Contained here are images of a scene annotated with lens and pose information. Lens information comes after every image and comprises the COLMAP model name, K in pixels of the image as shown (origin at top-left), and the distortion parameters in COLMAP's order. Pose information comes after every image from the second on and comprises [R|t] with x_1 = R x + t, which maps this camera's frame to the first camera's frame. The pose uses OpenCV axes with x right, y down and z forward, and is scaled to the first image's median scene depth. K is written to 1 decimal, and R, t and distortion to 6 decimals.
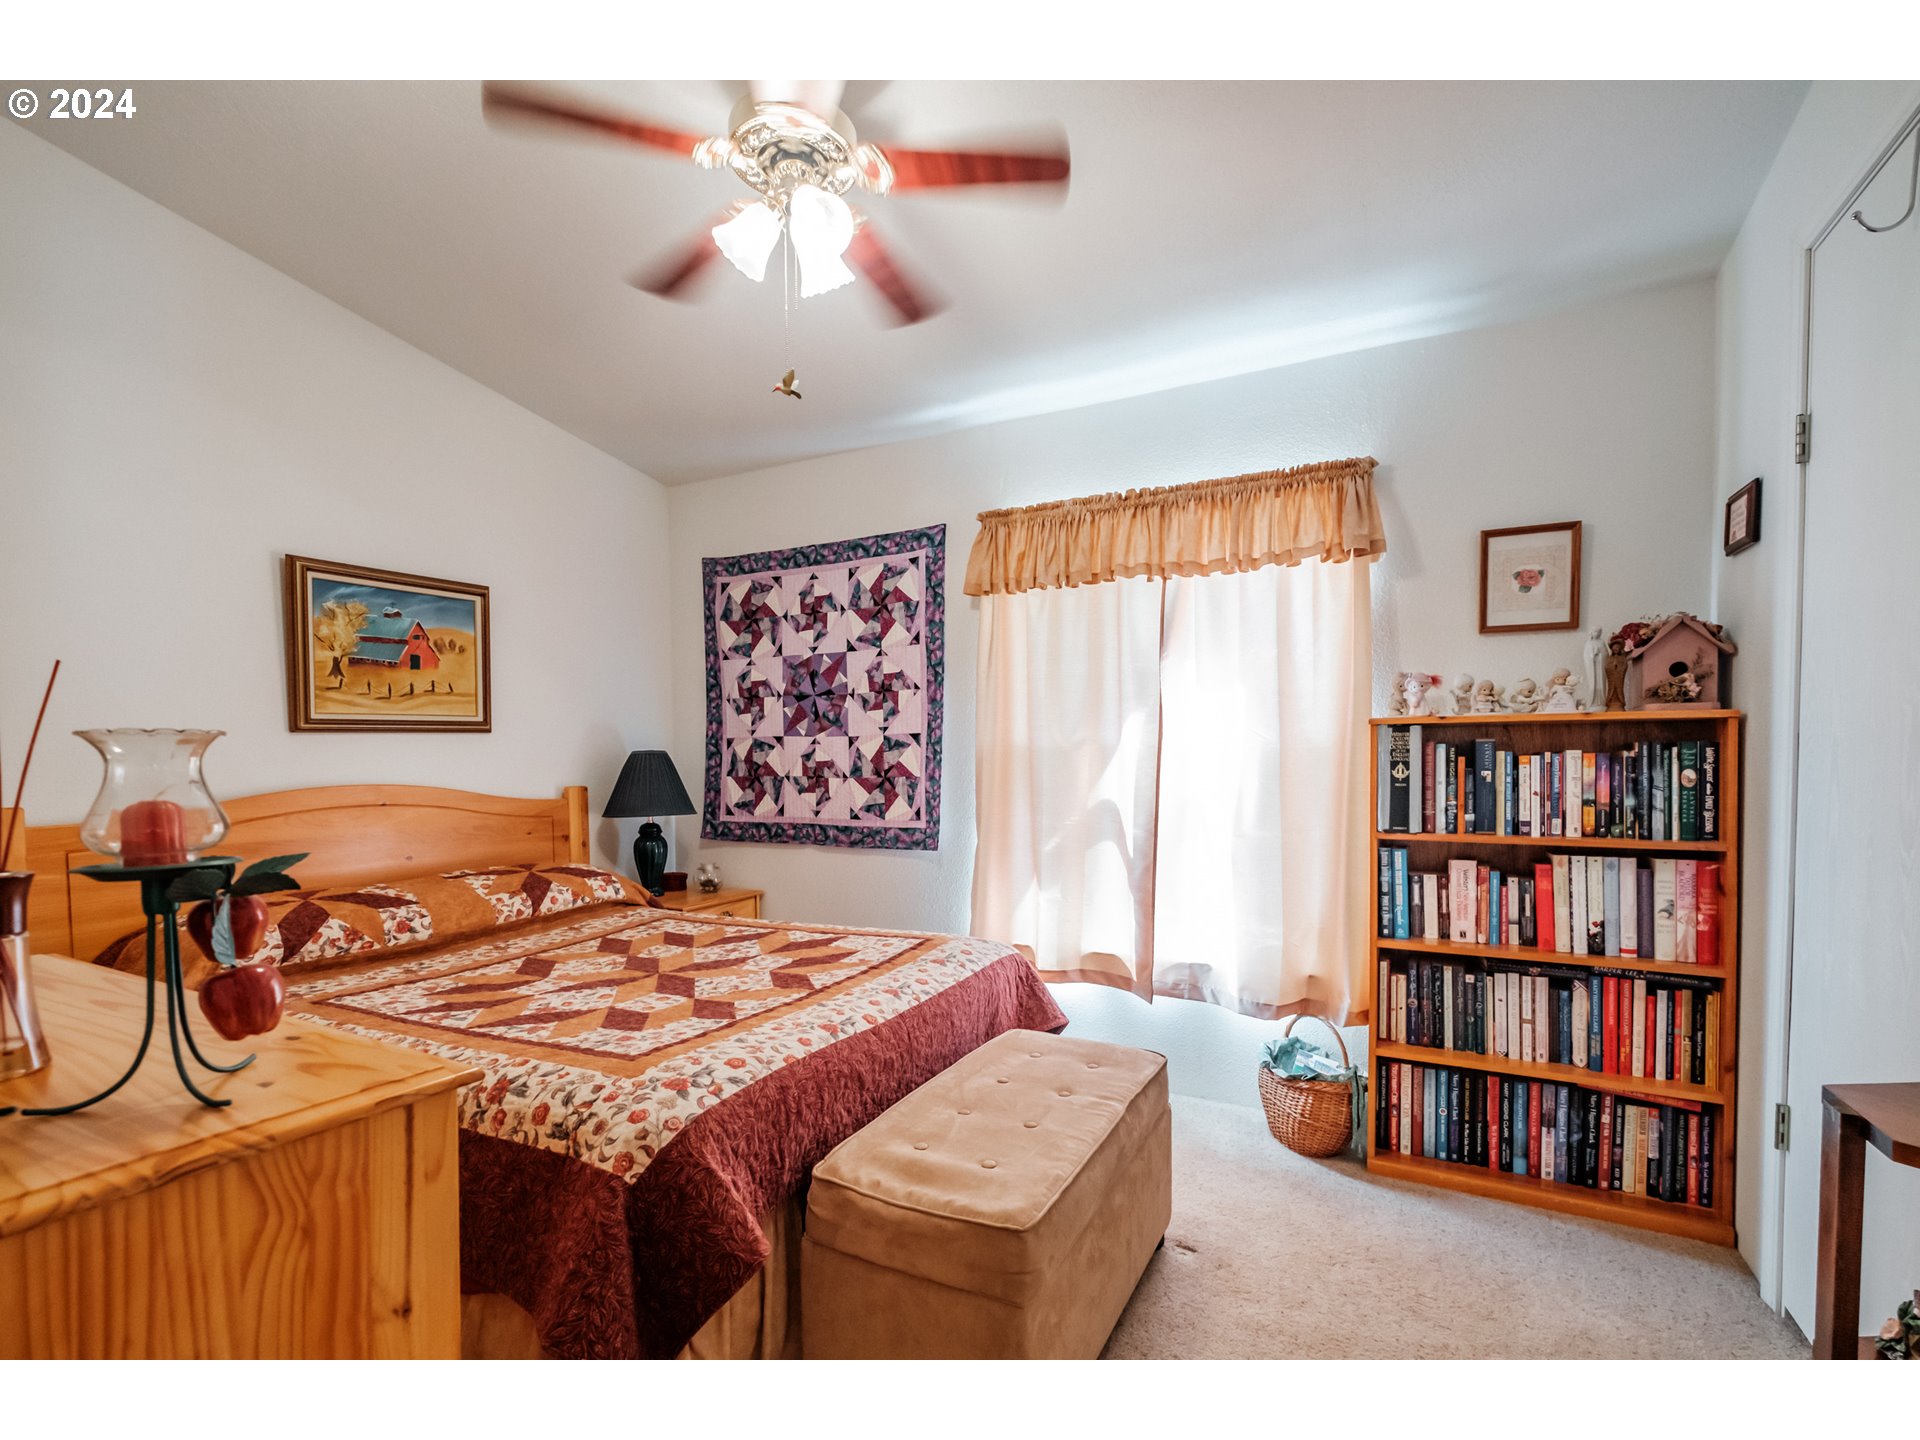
lens RADIAL K [[828.6, 0, 951.0], [0, 828.6, 724.8], [0, 0, 1]] dist [-0.001839, -0.000638]
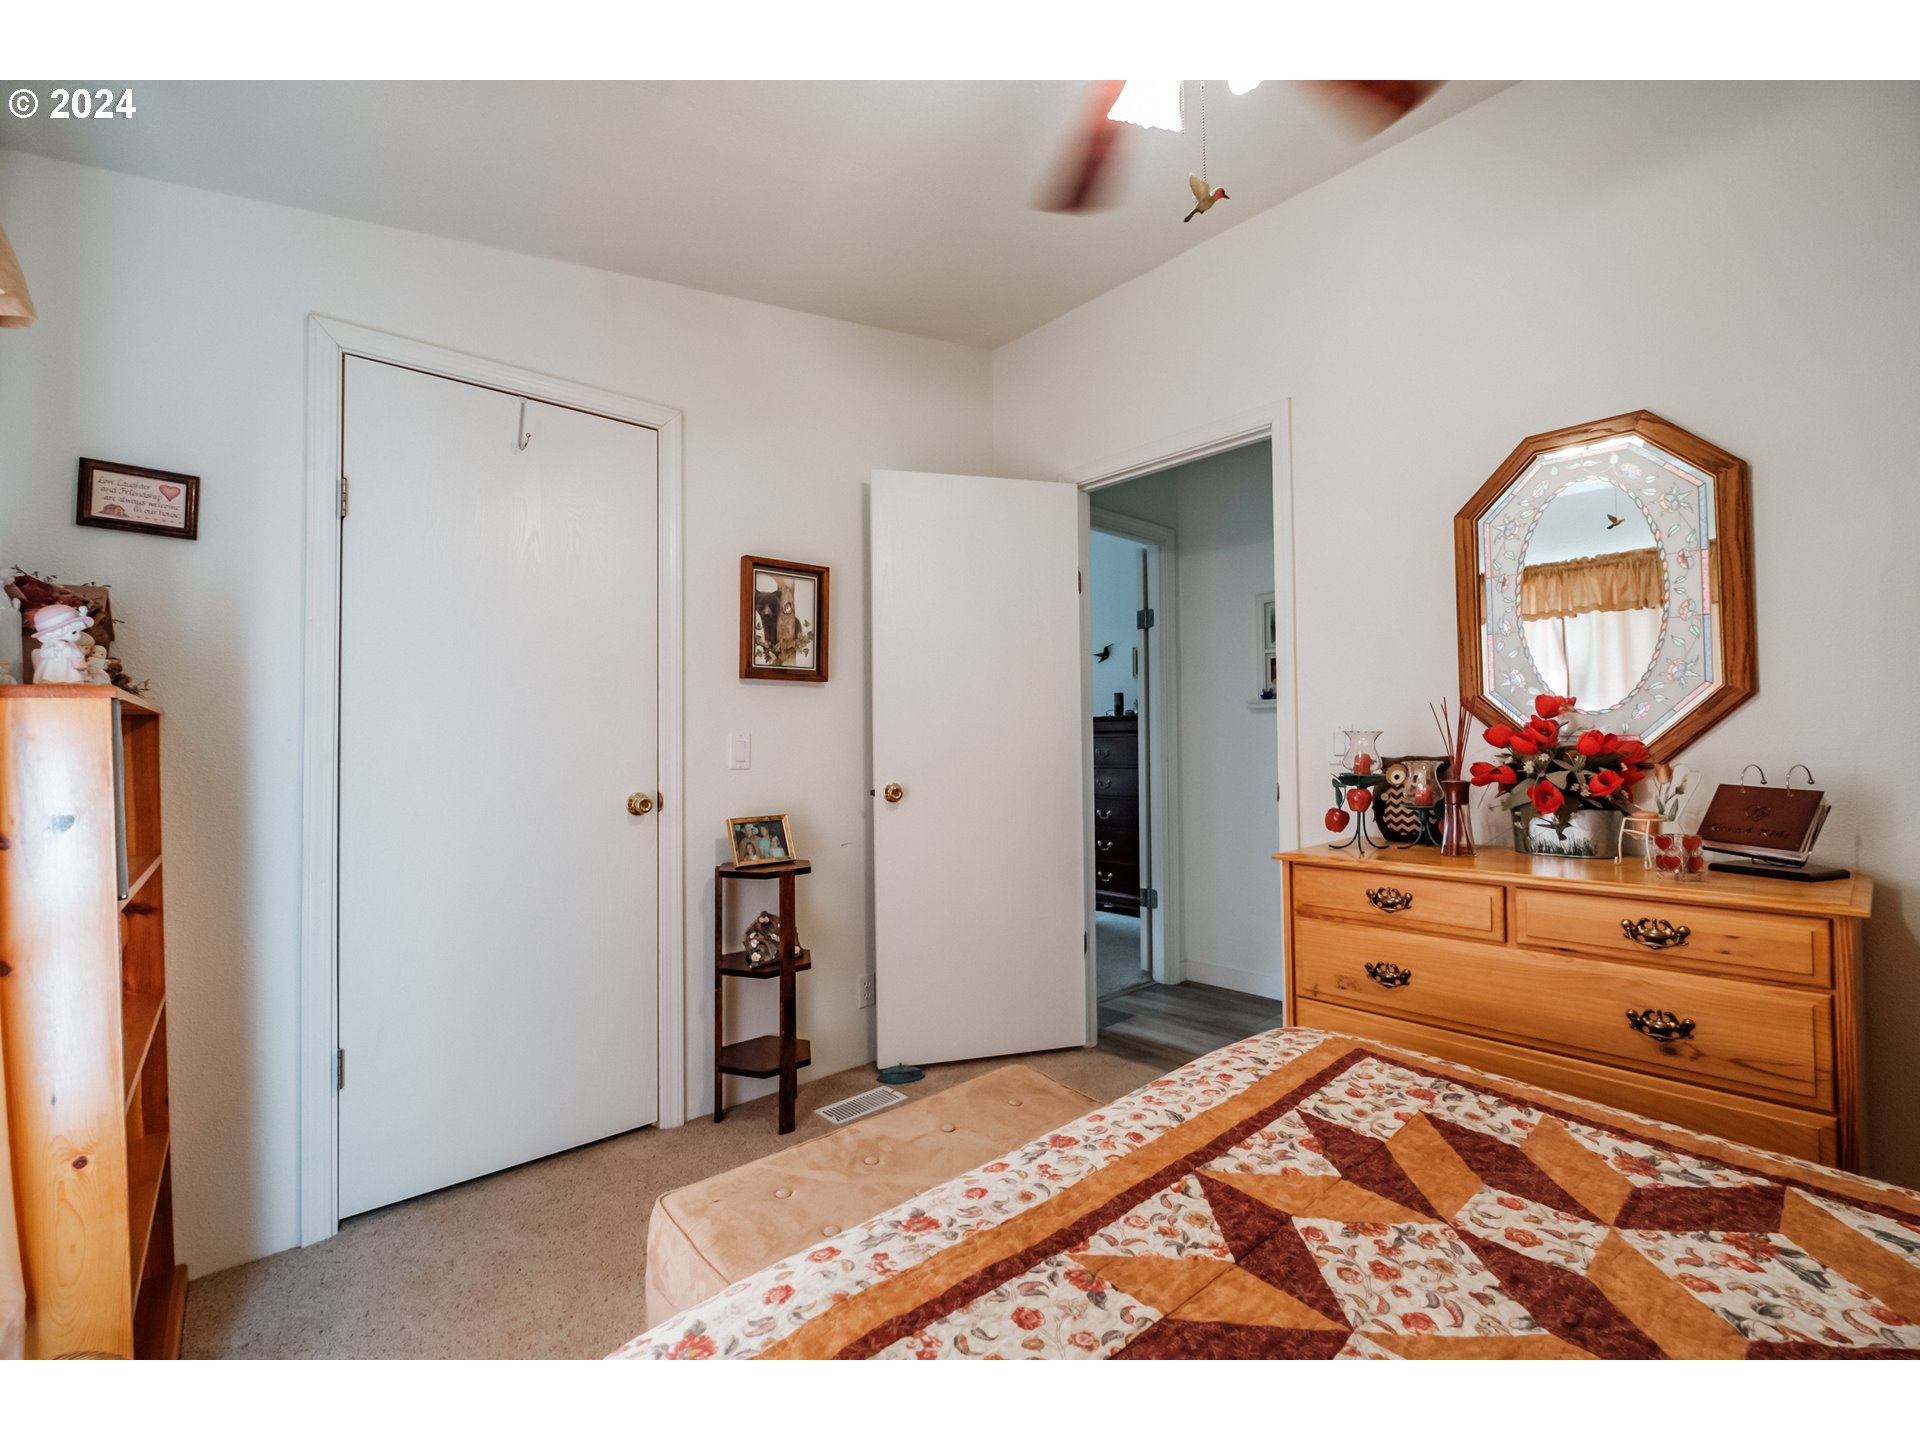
lens RADIAL K [[828.6, 0, 951.0], [0, 828.6, 724.8], [0, 0, 1]] dist [-0.001839, -0.000638]
pose [[-0.938381, 0.025380, 0.344670, -0.213602], [0.006079, 0.998358, -0.056965, 0.057644], [-0.345549, -0.051359, -0.936994, 1.629235]]
